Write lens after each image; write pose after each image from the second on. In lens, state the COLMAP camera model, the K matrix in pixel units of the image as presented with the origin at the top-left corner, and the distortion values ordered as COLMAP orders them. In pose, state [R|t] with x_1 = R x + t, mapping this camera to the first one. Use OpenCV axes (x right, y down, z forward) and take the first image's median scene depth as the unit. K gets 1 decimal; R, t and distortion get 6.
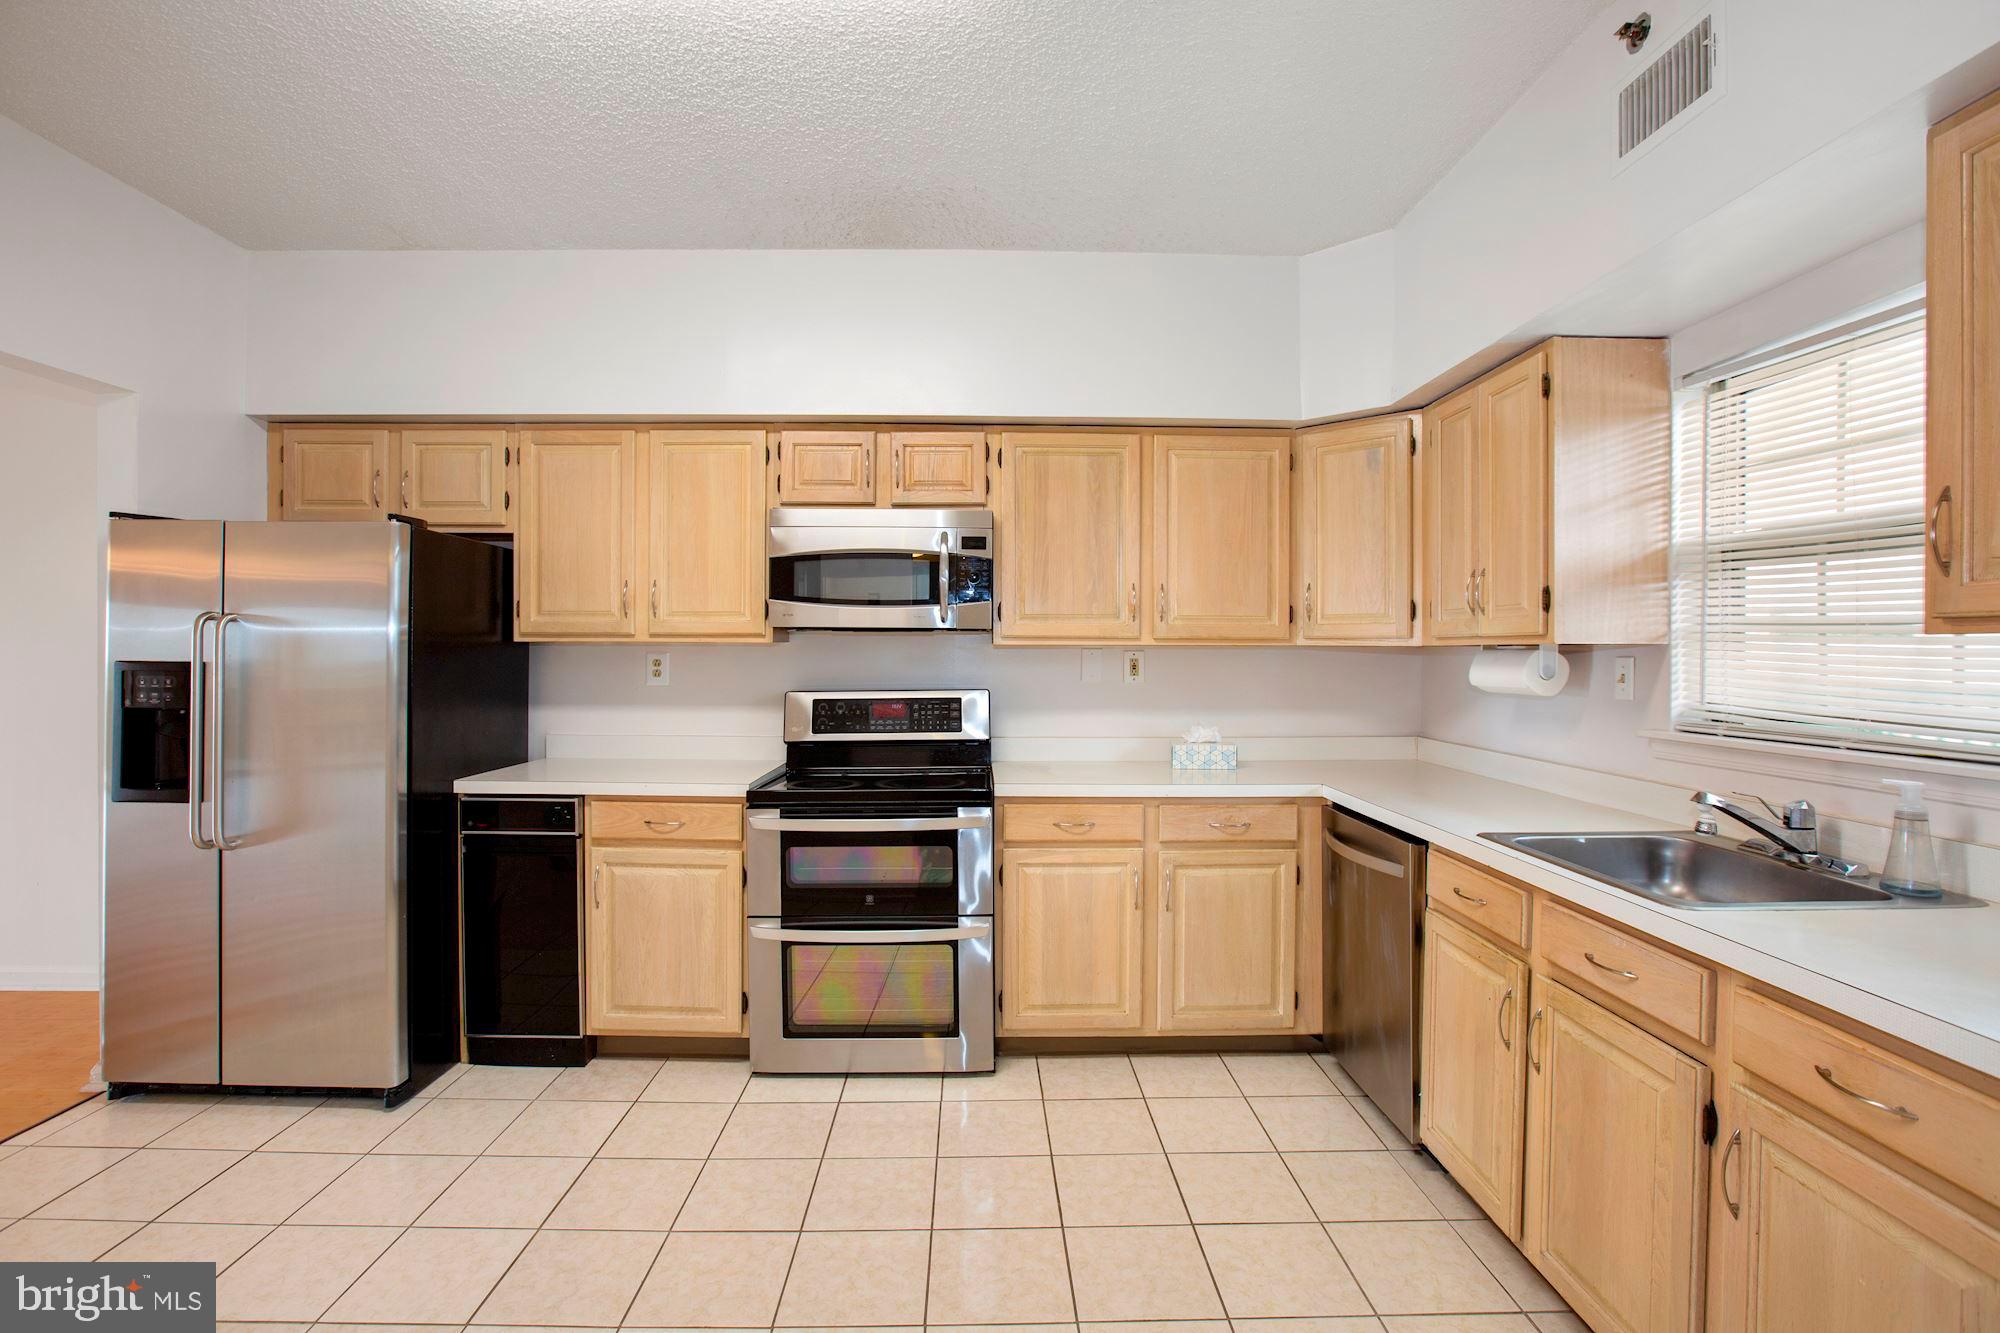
lens RADIAL K [[919.3, 0, 997.7], [0, 919.3, 652.8], [0, 0, 1]] dist [-0.047662, 0.014275]
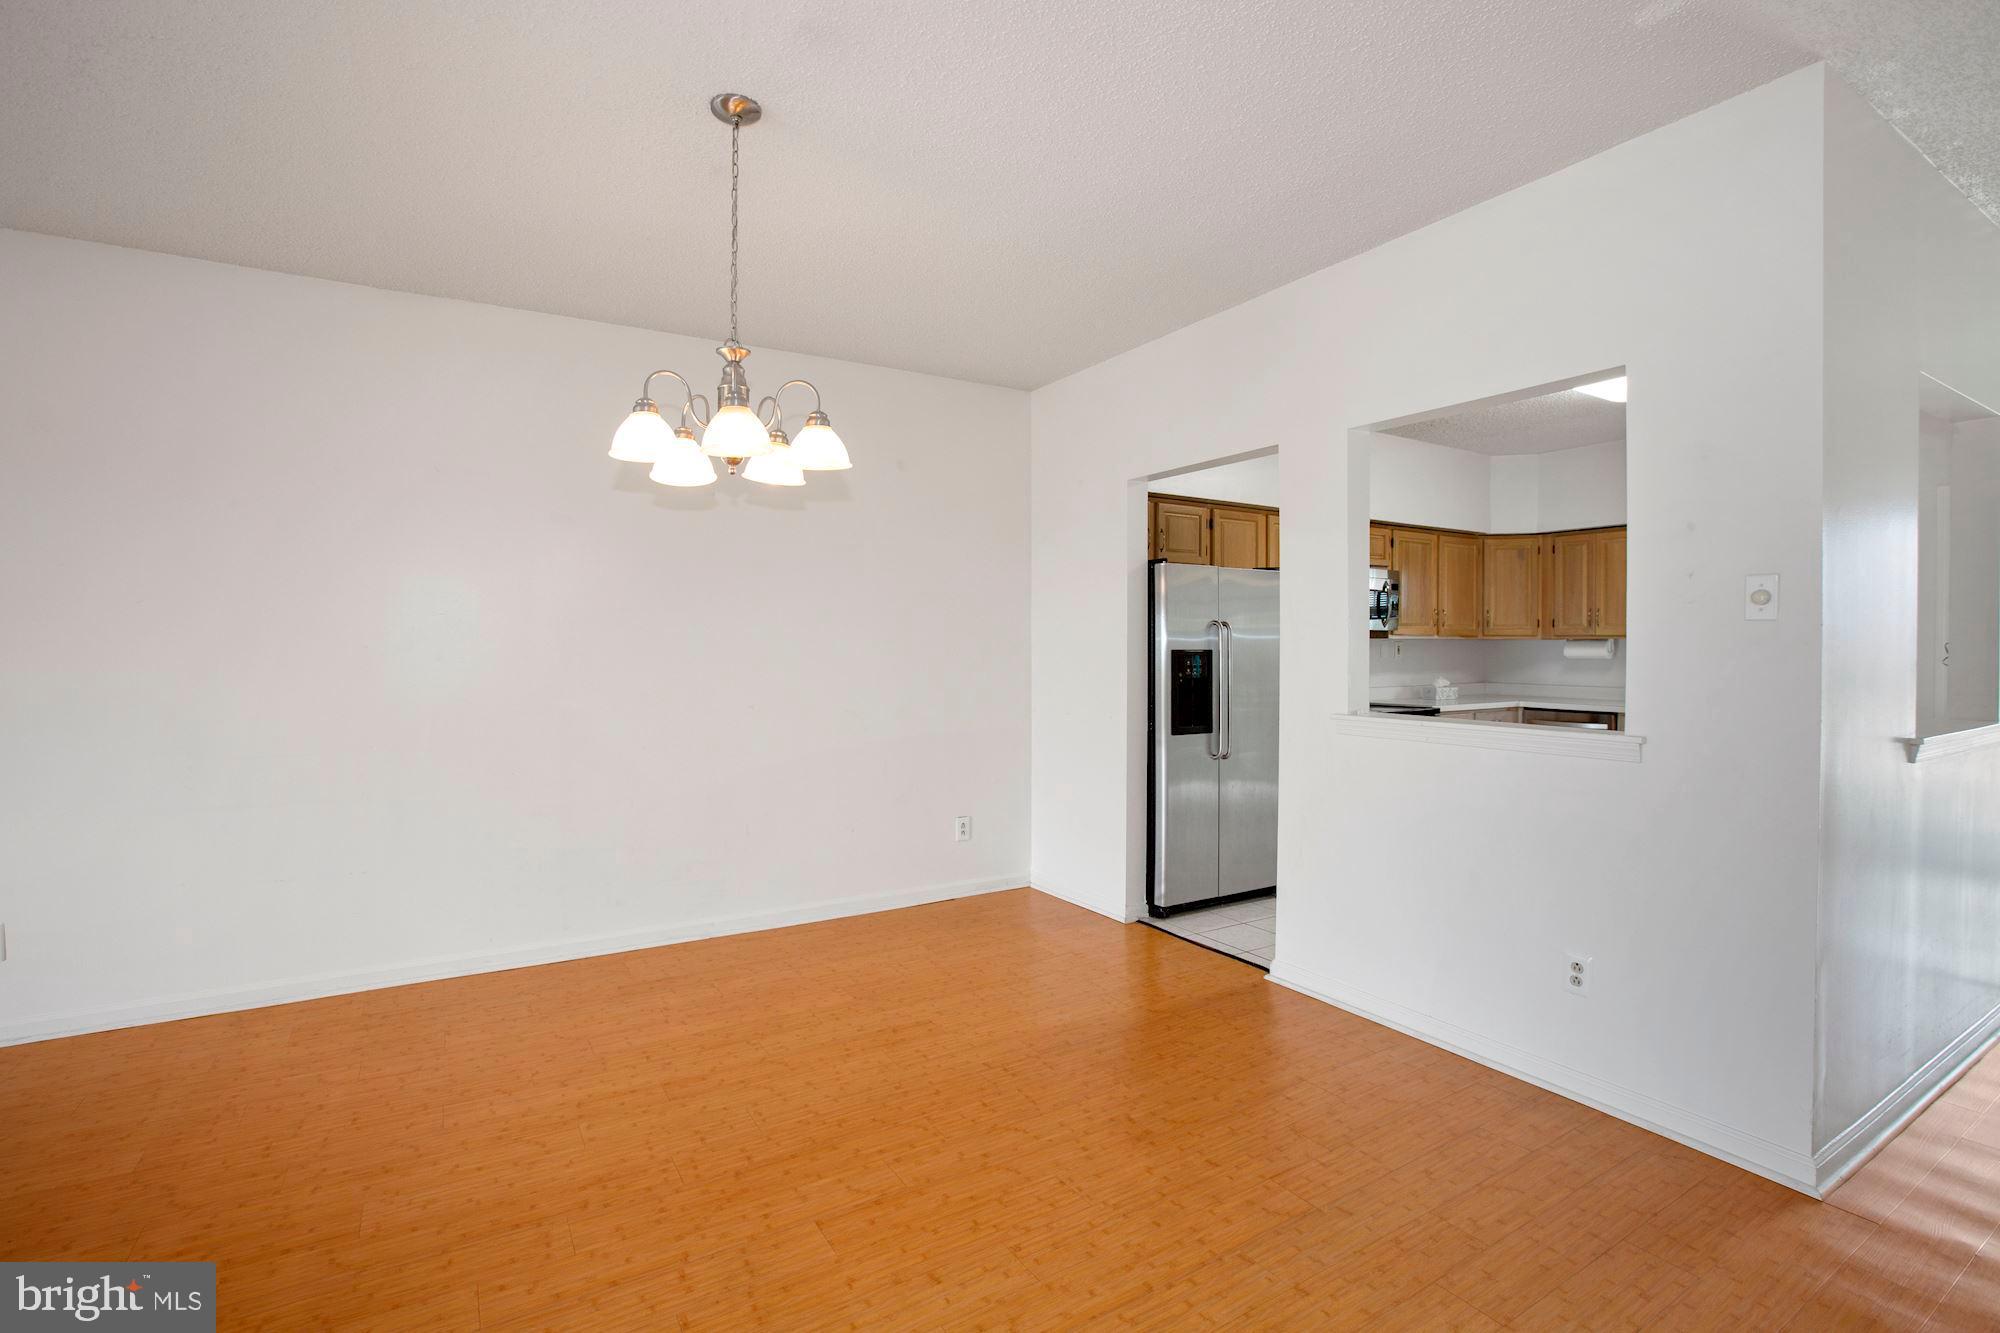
lens RADIAL K [[919.3, 0, 992.0], [0, 919.3, 659.0], [0, 0, 1]] dist [-0.047662, 0.014275]
pose [[0.863187, -0.013863, 0.504694, -1.911772], [0.005323, 0.999817, 0.018359, -0.006333], [-0.504857, -0.013160, 0.863103, -0.263769]]
